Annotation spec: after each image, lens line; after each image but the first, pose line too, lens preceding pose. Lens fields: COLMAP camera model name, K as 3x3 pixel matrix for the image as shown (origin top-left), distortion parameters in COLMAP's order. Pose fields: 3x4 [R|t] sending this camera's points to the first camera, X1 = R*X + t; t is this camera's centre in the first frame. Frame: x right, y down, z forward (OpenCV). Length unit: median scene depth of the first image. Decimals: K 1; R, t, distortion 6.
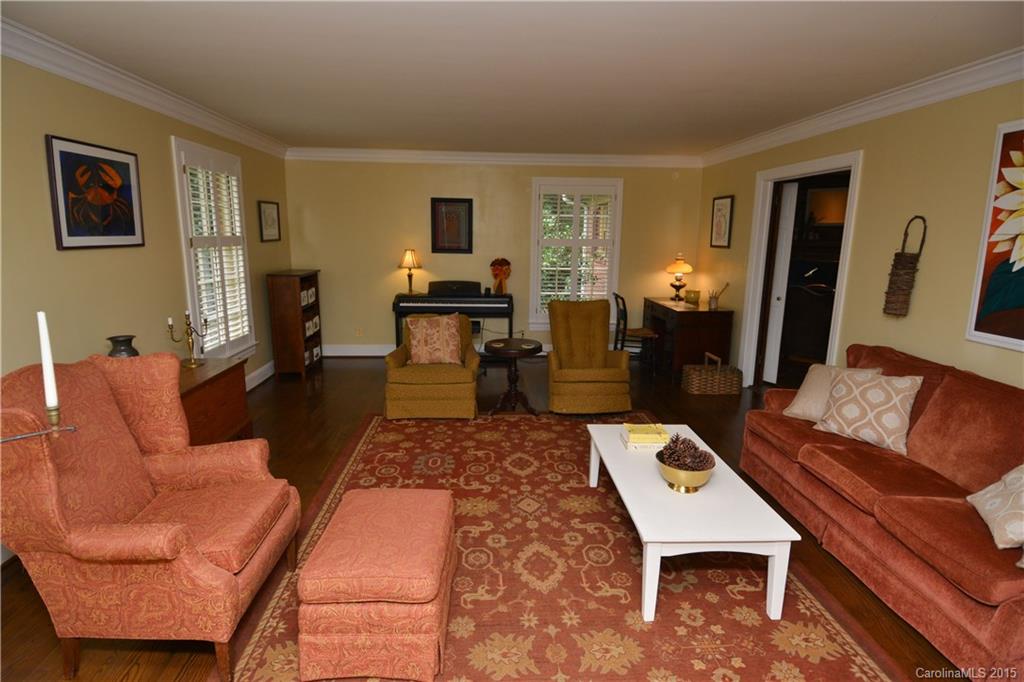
lens RADIAL K [[529.2, 0, 509.0], [0, 529.2, 335.4], [0, 0, 1]] dist [0.048257, -0.054130]
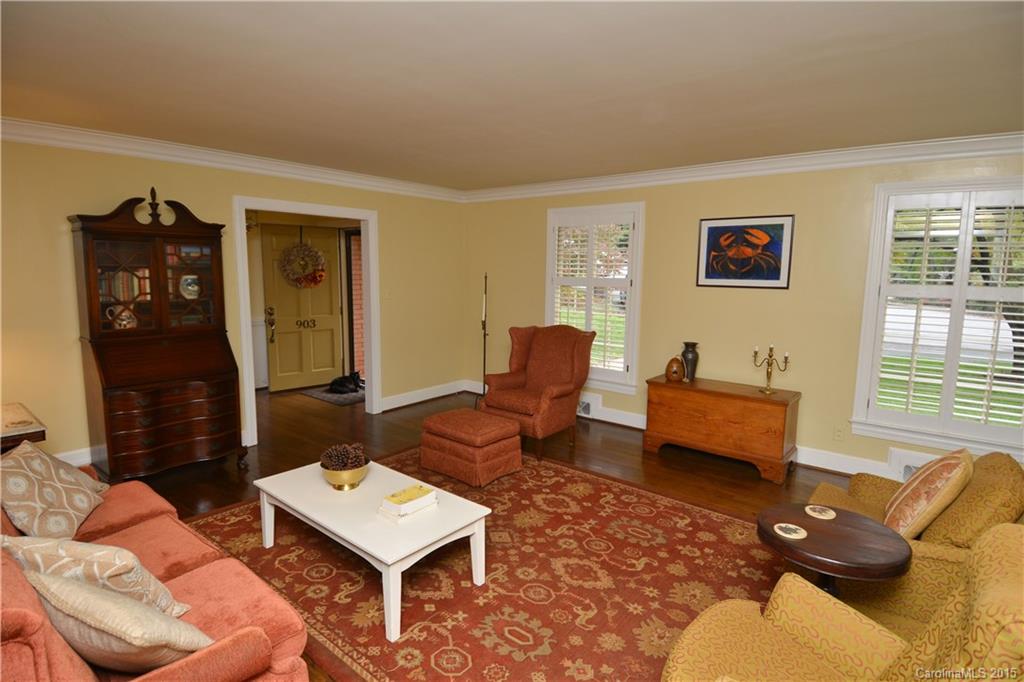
lens RADIAL K [[529.2, 0, 509.0], [0, 529.2, 335.4], [0, 0, 1]] dist [0.048257, -0.054130]
pose [[-0.677910, 0.076708, -0.731132, 0.687824], [-0.157432, 0.956320, 0.246306, -0.283360], [0.718090, 0.282077, -0.636223, 1.437275]]
